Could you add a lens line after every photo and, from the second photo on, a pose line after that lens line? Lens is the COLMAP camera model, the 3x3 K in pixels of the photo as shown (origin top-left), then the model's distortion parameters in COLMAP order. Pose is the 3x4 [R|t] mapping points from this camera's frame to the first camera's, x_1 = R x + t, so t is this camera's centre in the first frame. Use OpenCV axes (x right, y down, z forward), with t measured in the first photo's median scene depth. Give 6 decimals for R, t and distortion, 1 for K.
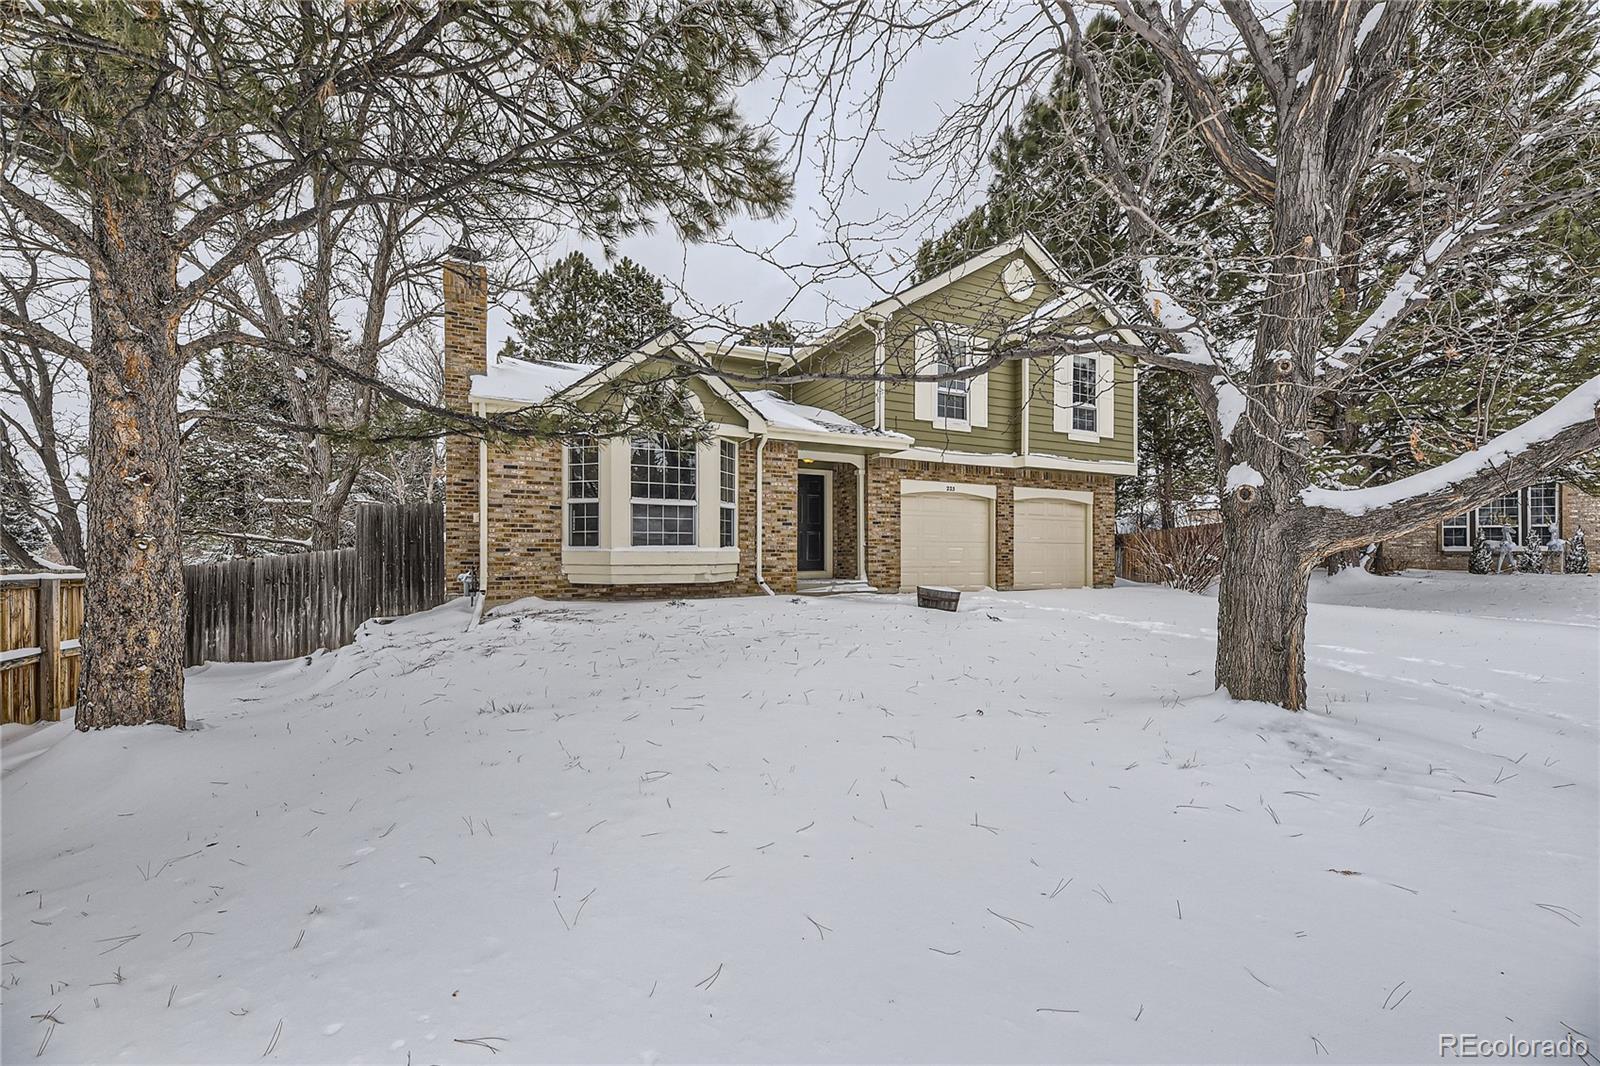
lens RADIAL K [[645.9, 0, 799.0], [0, 645.9, 542.7], [0, 0, 1]] dist [0.019991, -0.005143]
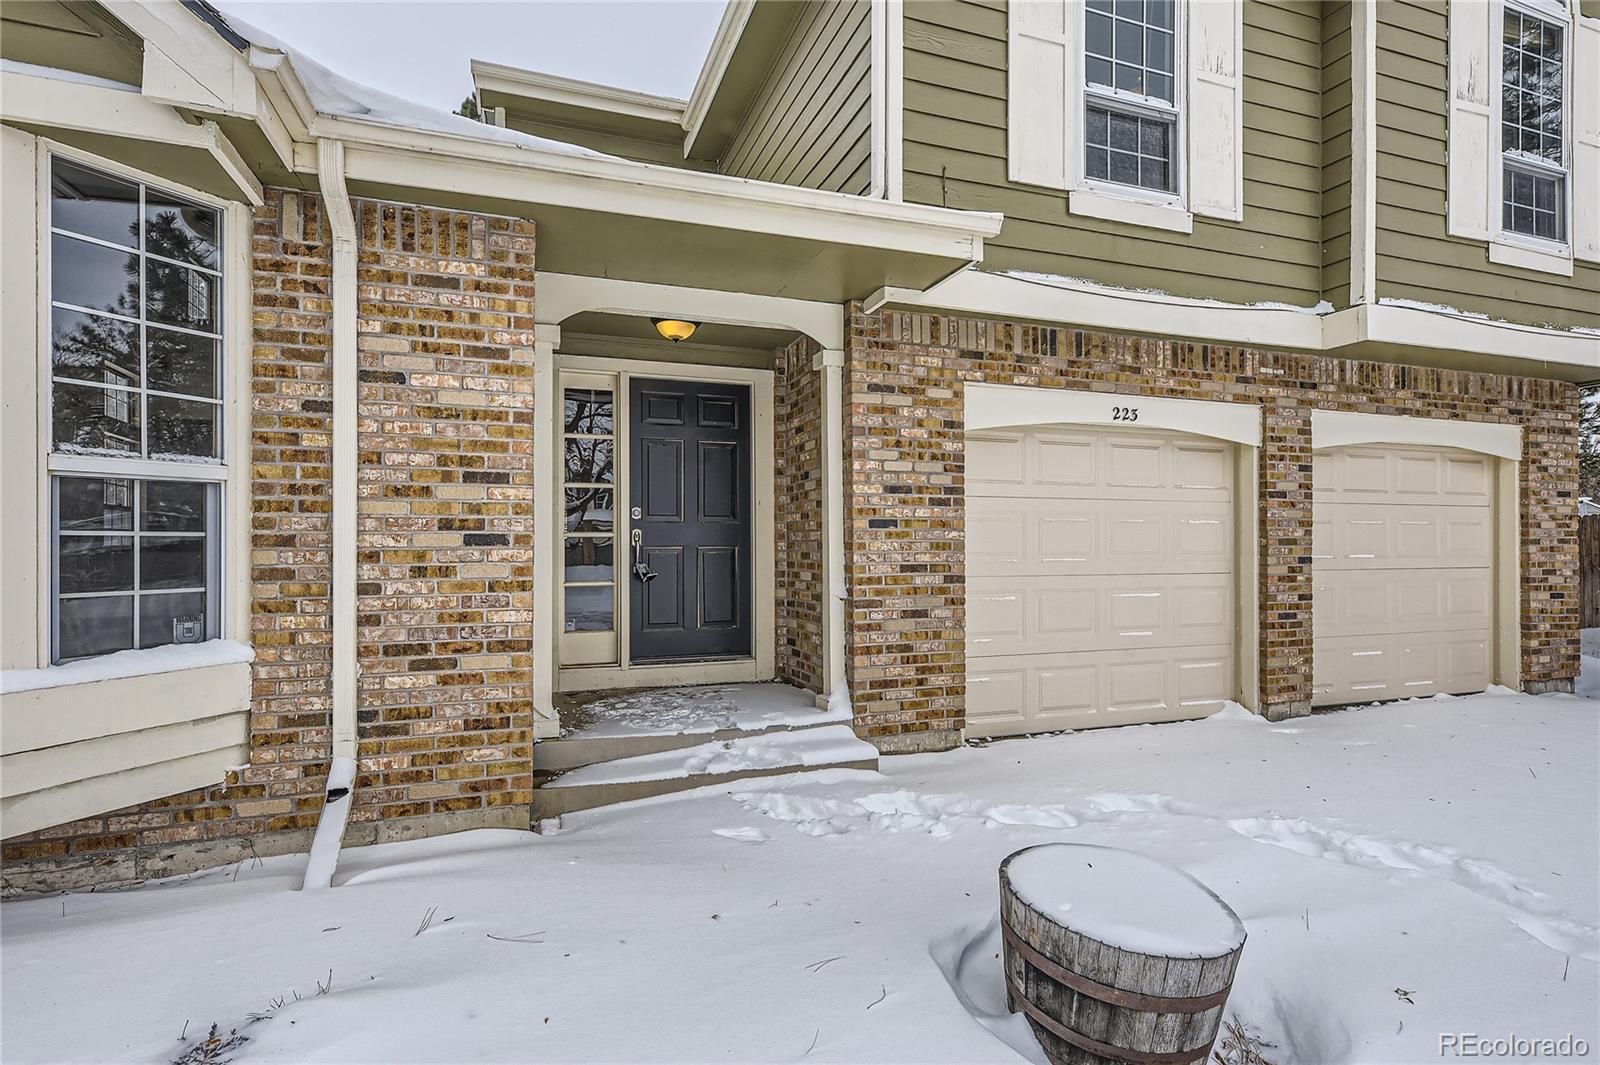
lens RADIAL K [[809.1, 0, 804.6], [0, 809.1, 528.3], [0, 0, 1]] dist [0.000805, 0.000510]
pose [[0.995005, -0.005634, -0.099668, 0.119425], [0.005893, 0.999980, 0.002304, -0.028925], [0.099653, -0.002880, 0.995018, 0.603585]]
